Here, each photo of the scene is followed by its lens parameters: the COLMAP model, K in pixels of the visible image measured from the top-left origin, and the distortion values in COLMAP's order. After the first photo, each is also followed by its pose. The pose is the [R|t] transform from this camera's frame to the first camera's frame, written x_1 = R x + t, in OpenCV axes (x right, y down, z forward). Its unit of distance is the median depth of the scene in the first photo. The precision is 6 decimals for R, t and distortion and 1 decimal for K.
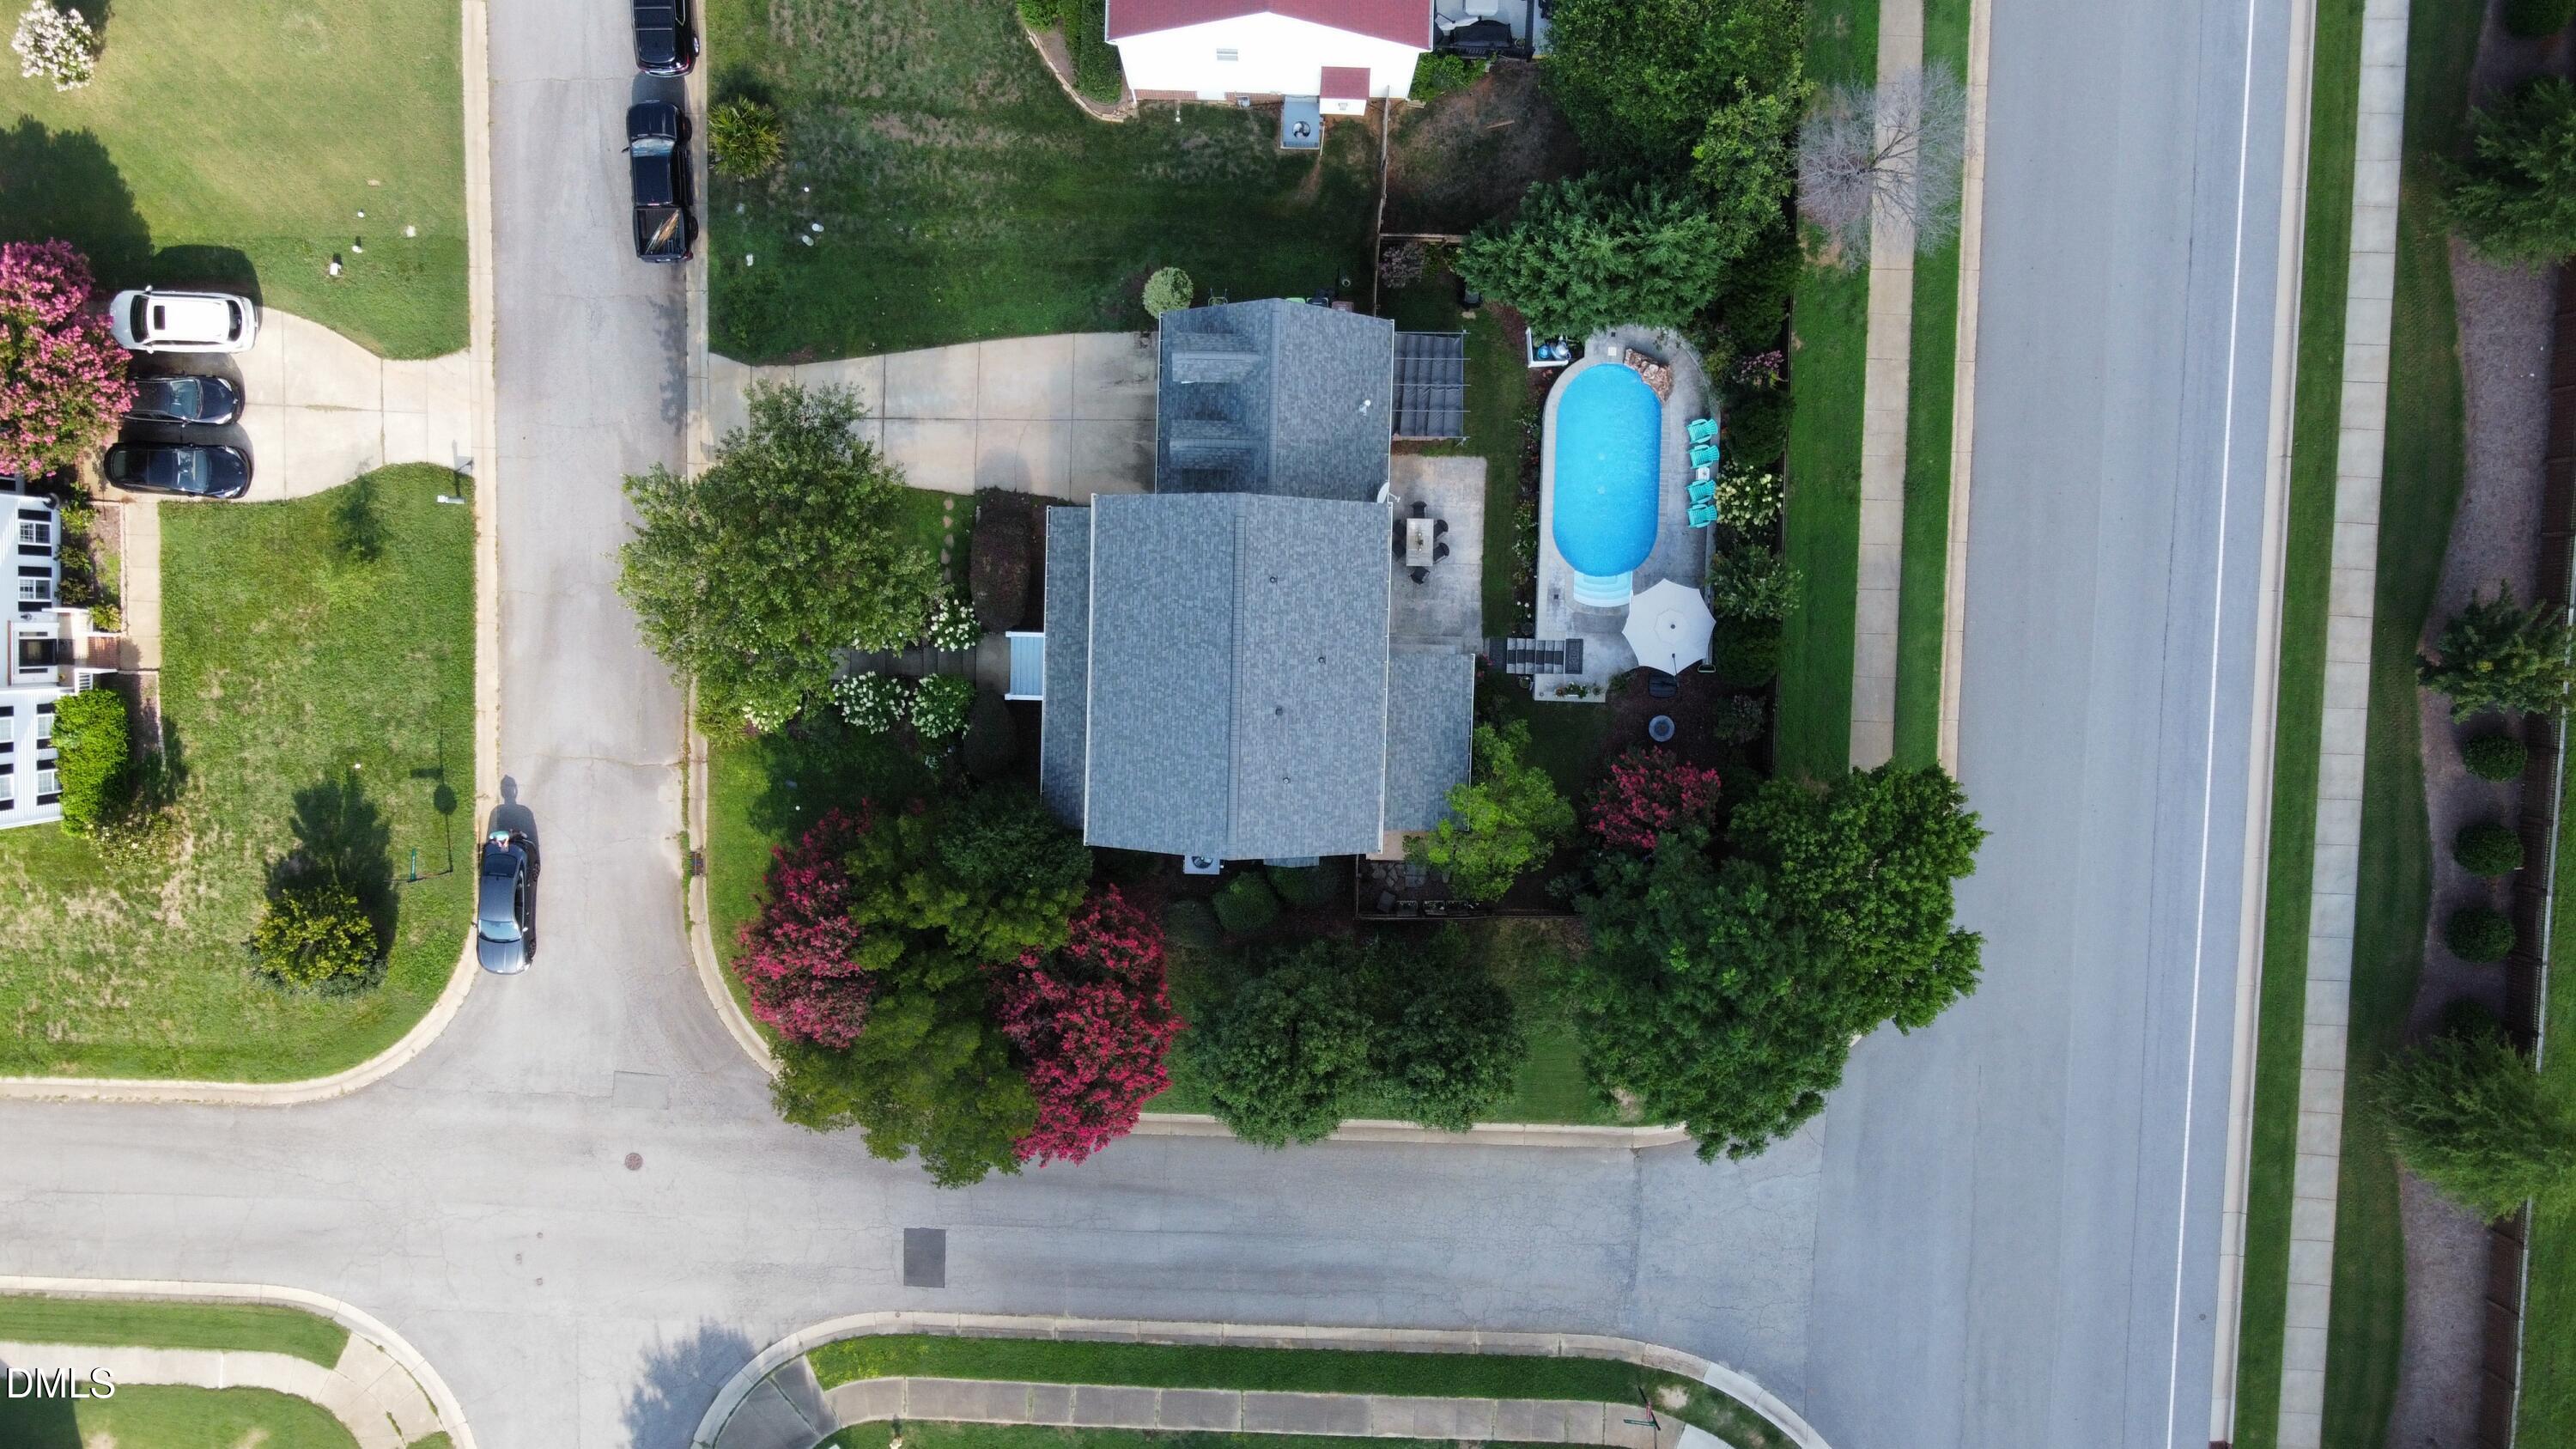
lens RADIAL K [[1914.1, 0, 1288.0], [0, 1914.1, 724.5], [0, 0, 1]] dist [0.027393, -0.004163]
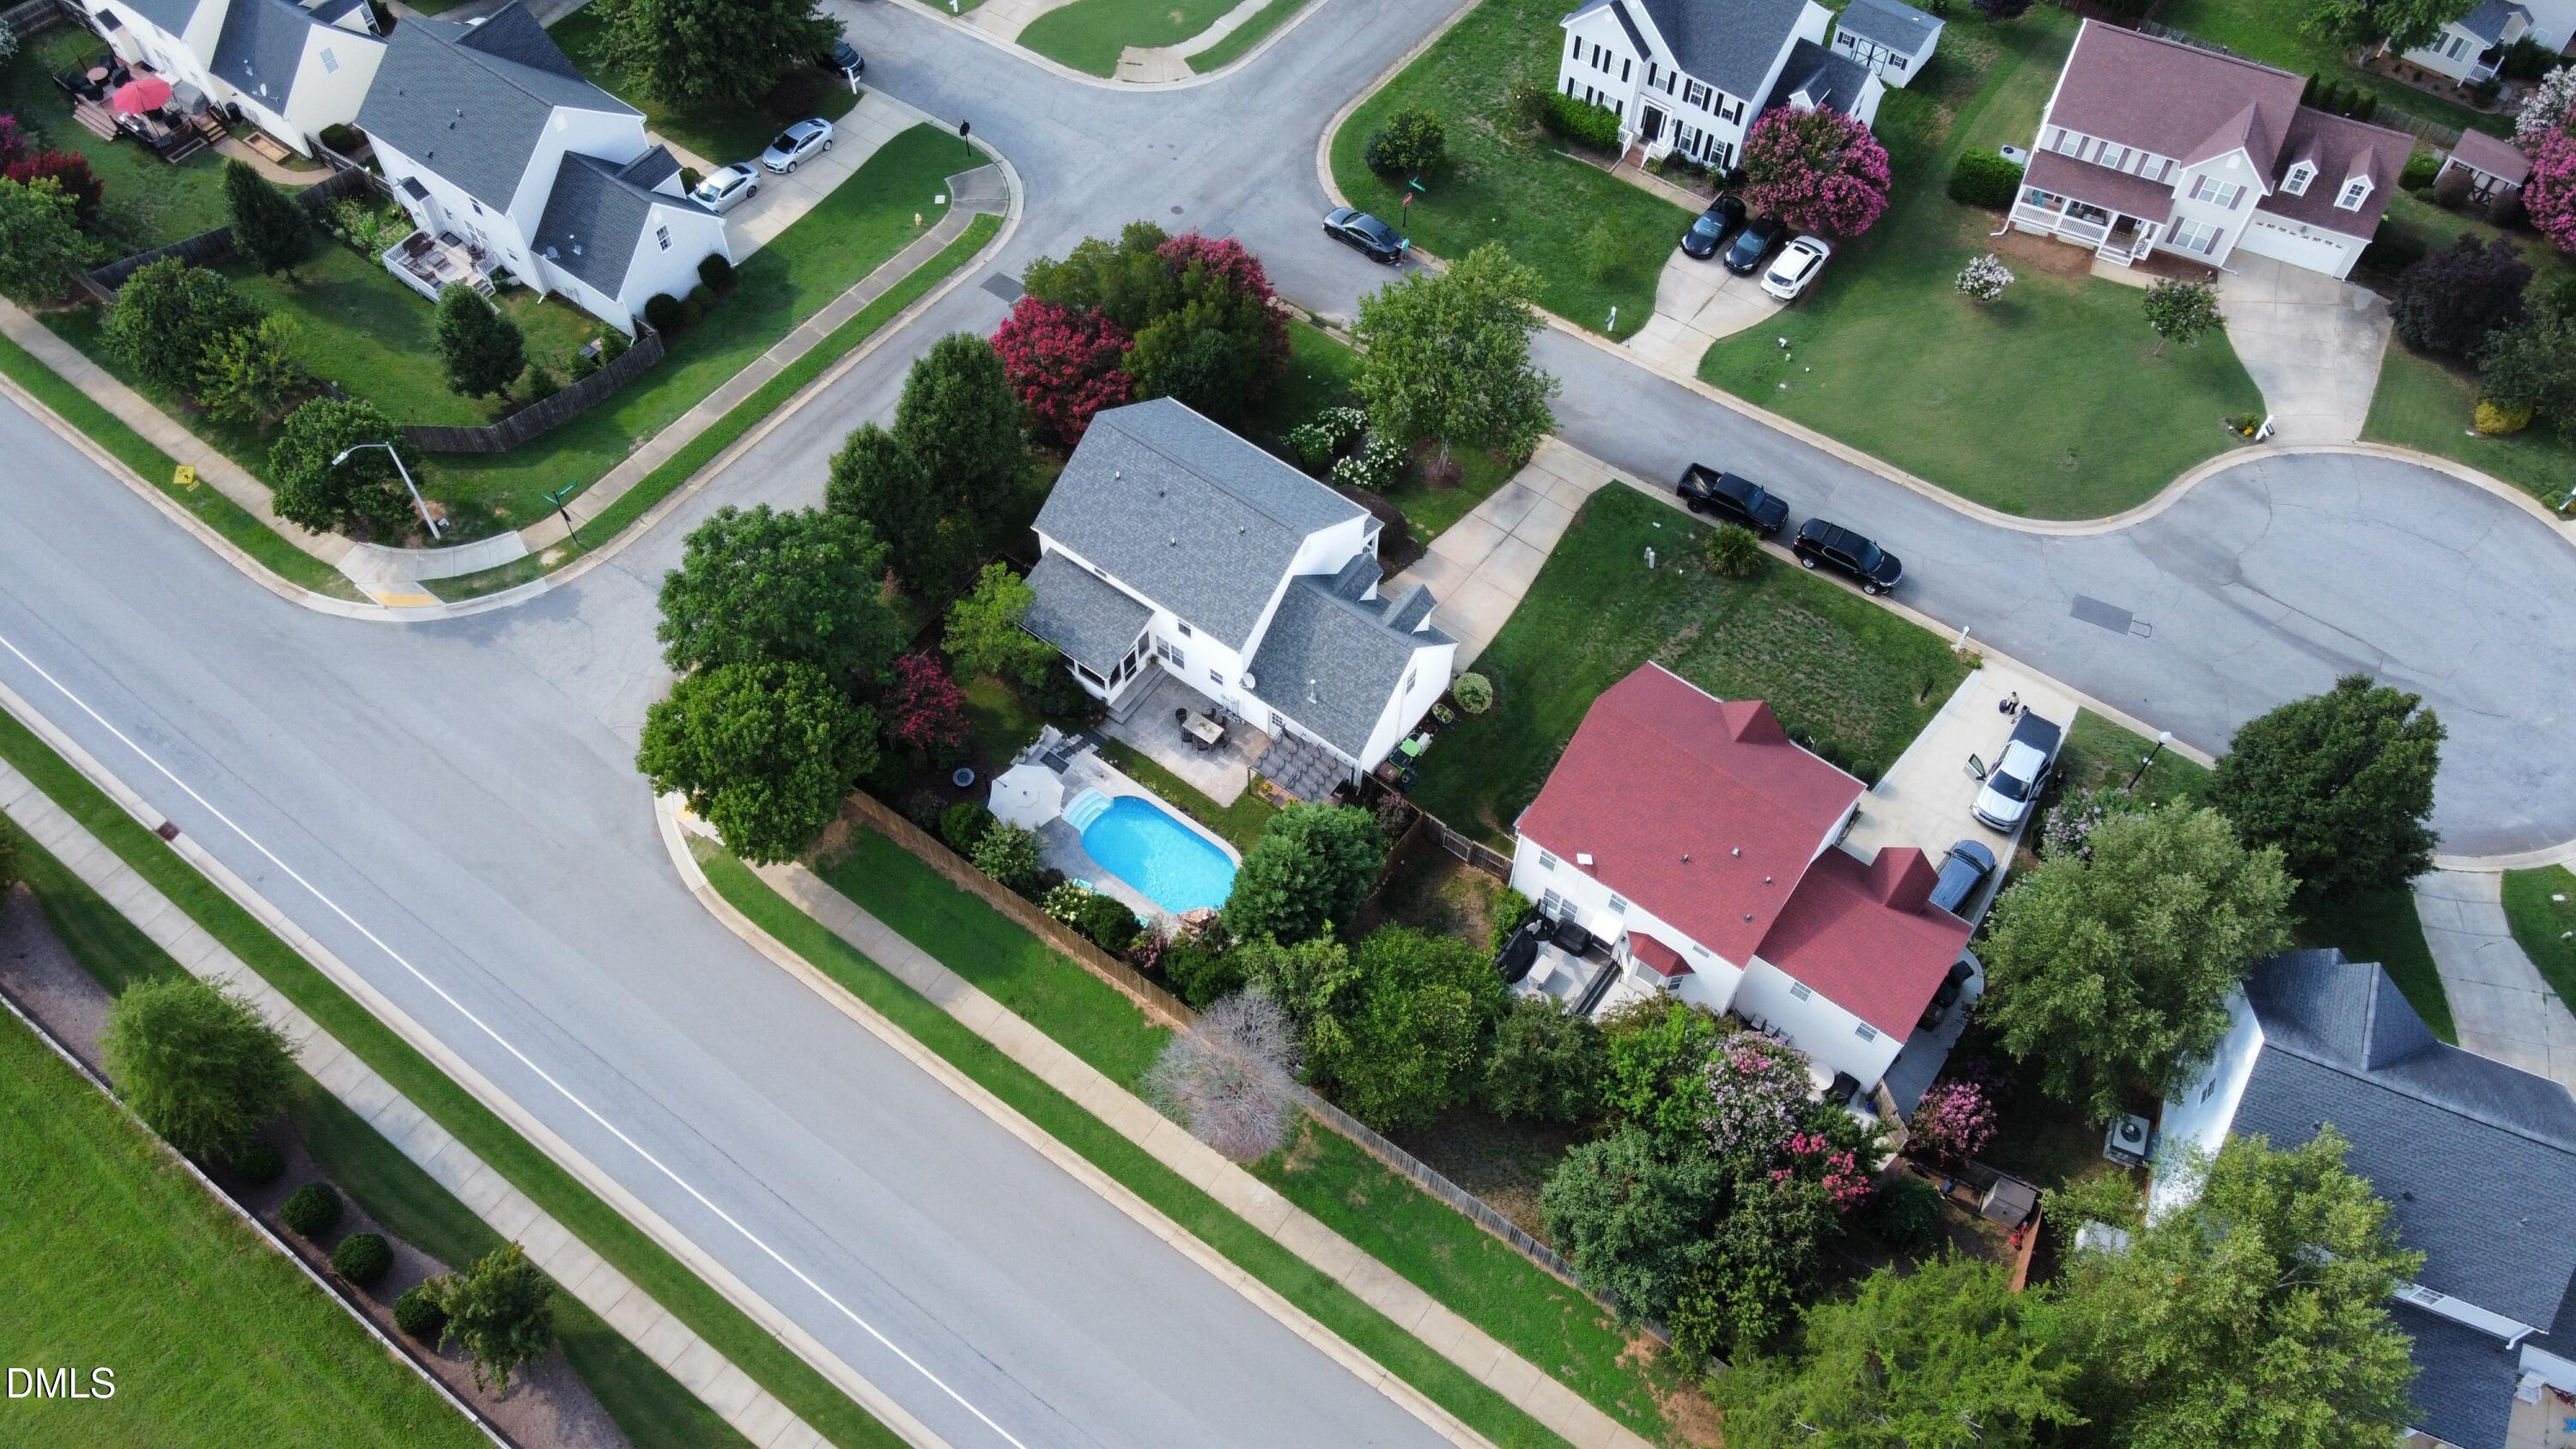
lens RADIAL K [[1914.1, 0, 1288.0], [0, 1914.1, 724.5], [0, 0, 1]] dist [0.027393, -0.004163]
pose [[-0.567545, 0.677883, -0.467297, 0.607634], [-0.820869, -0.509834, 0.257378, -0.452456], [-0.063772, 0.529664, 0.845807, -0.065794]]
